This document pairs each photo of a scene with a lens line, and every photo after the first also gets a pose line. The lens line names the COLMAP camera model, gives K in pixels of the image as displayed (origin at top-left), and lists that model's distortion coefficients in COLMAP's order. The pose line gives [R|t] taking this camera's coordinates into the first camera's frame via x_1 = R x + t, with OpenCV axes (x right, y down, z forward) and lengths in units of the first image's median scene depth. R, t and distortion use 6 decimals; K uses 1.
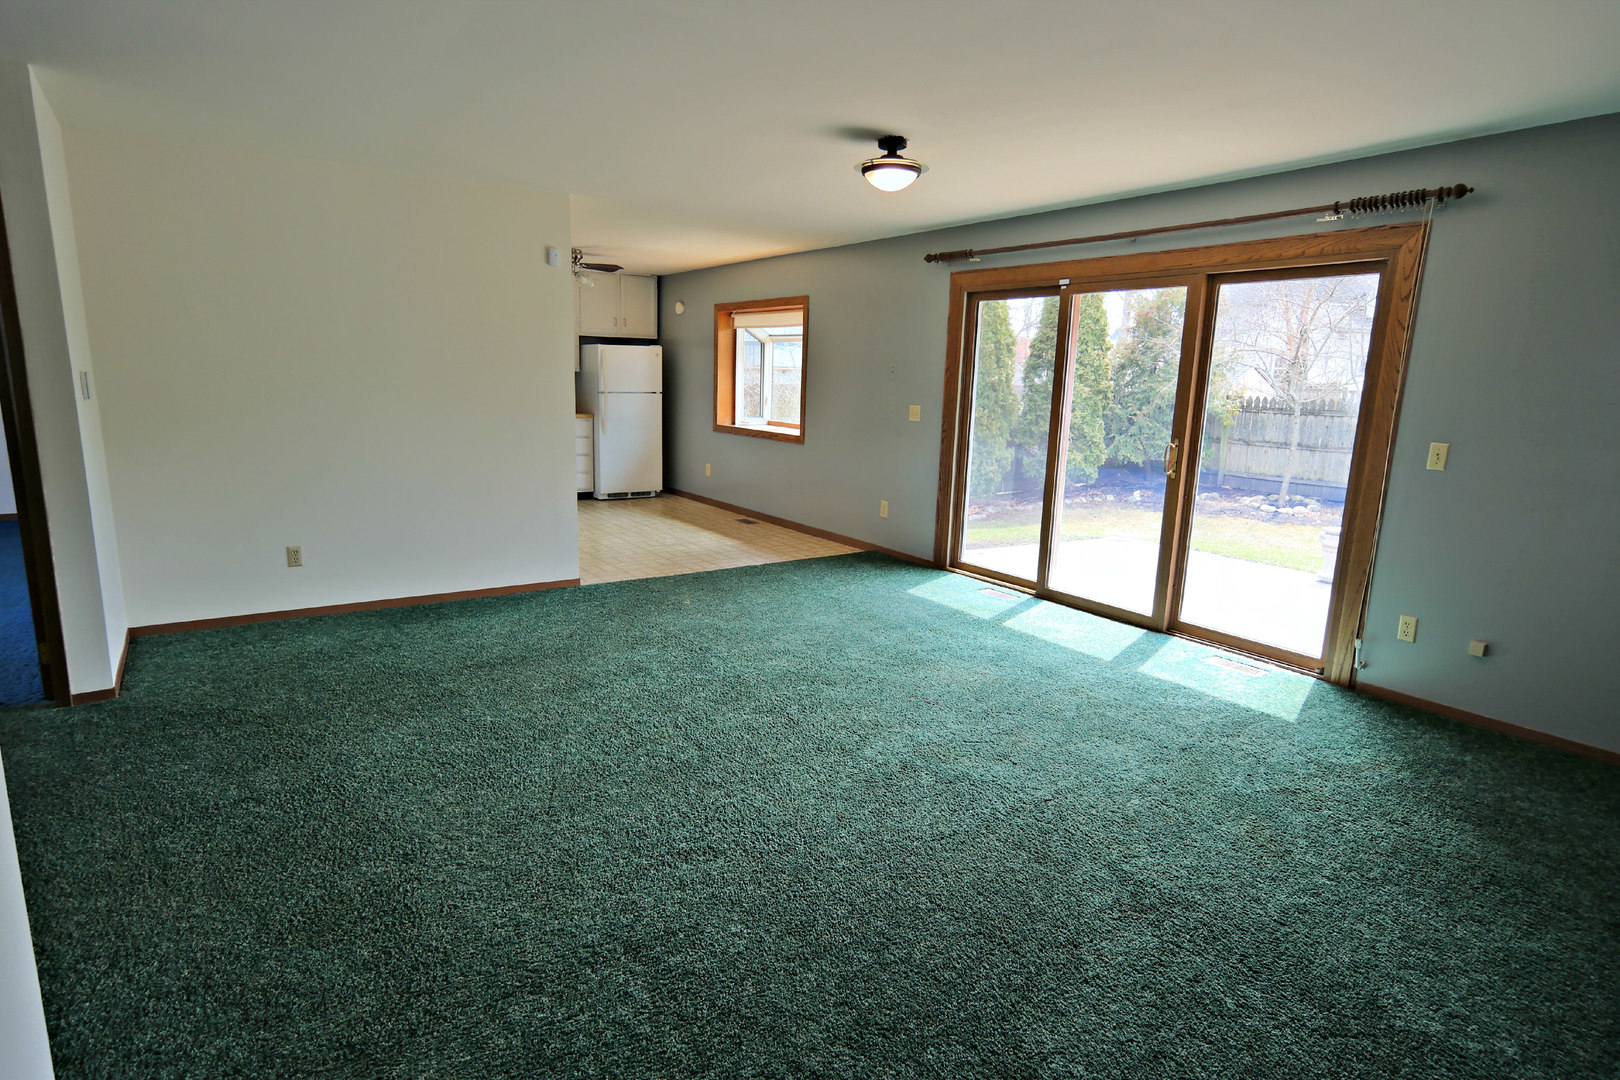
lens RADIAL K [[875.9, 0, 811.1], [0, 875.9, 544.1], [0, 0, 1]] dist [0.009760, 0.000434]
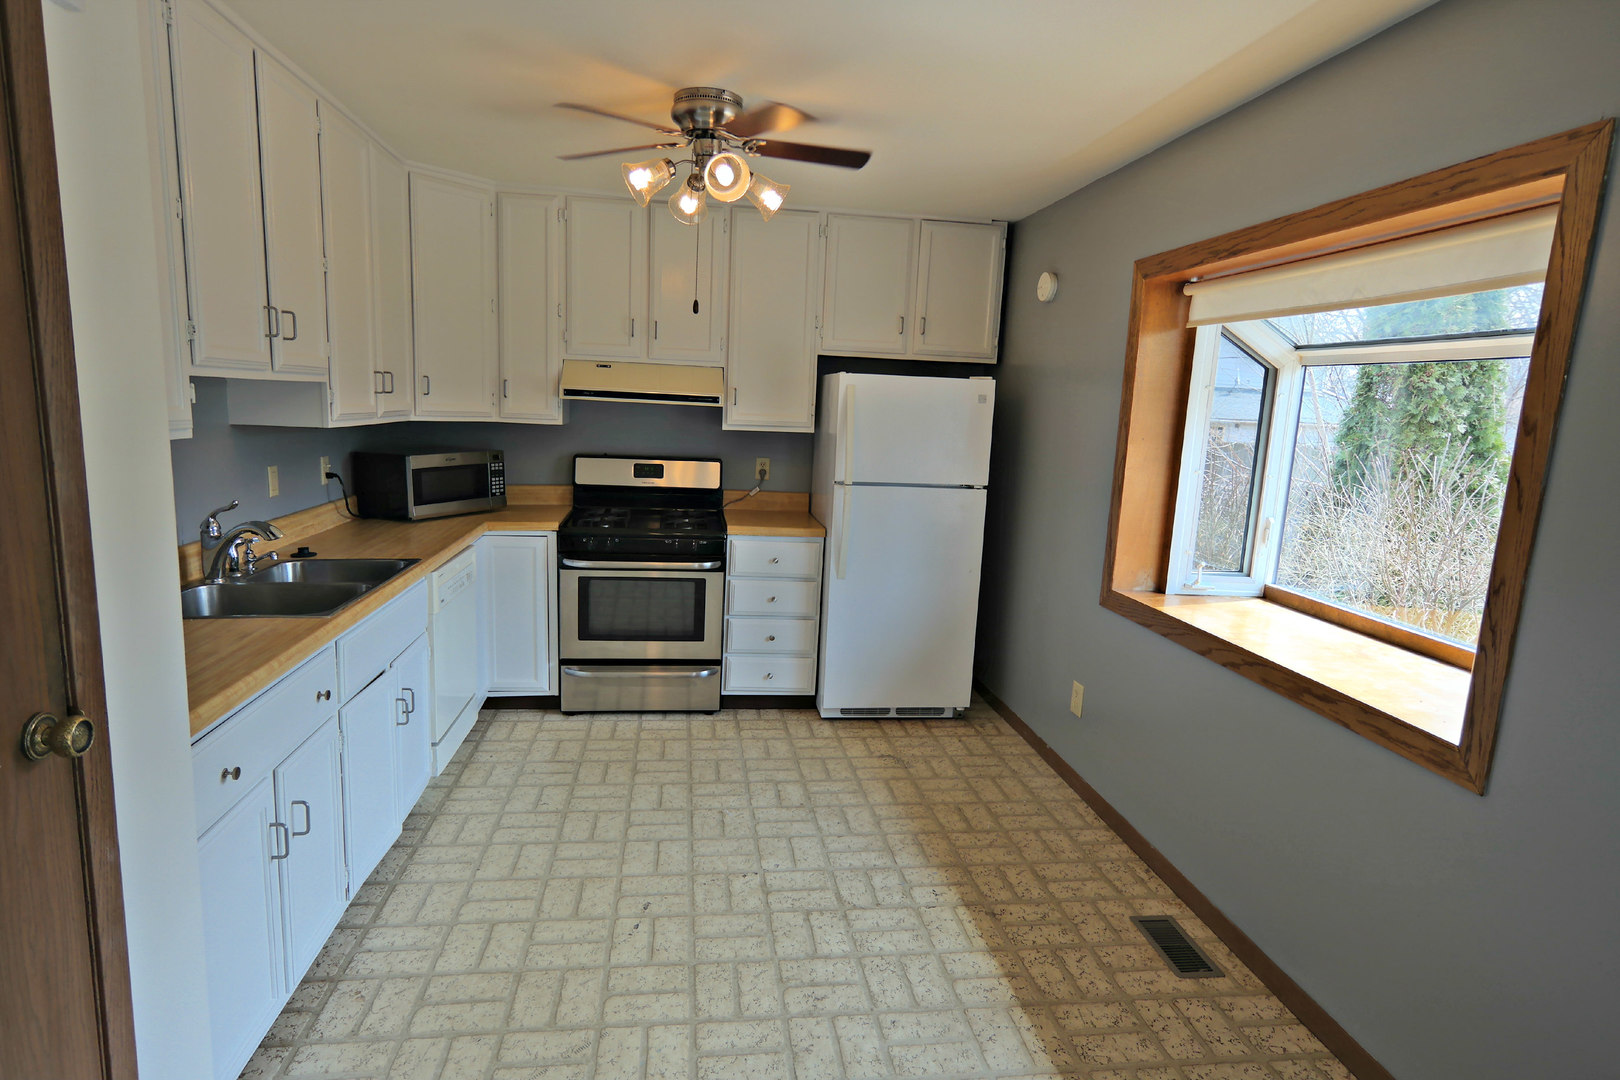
lens RADIAL K [[875.9, 0, 817.9], [0, 875.9, 542.2], [0, 0, 1]] dist [0.009760, 0.000434]
pose [[0.892765, 0.084455, -0.442536, -0.054590], [-0.108805, 0.993614, -0.029875, -0.127244], [0.437187, 0.074822, 0.896253, 0.597602]]
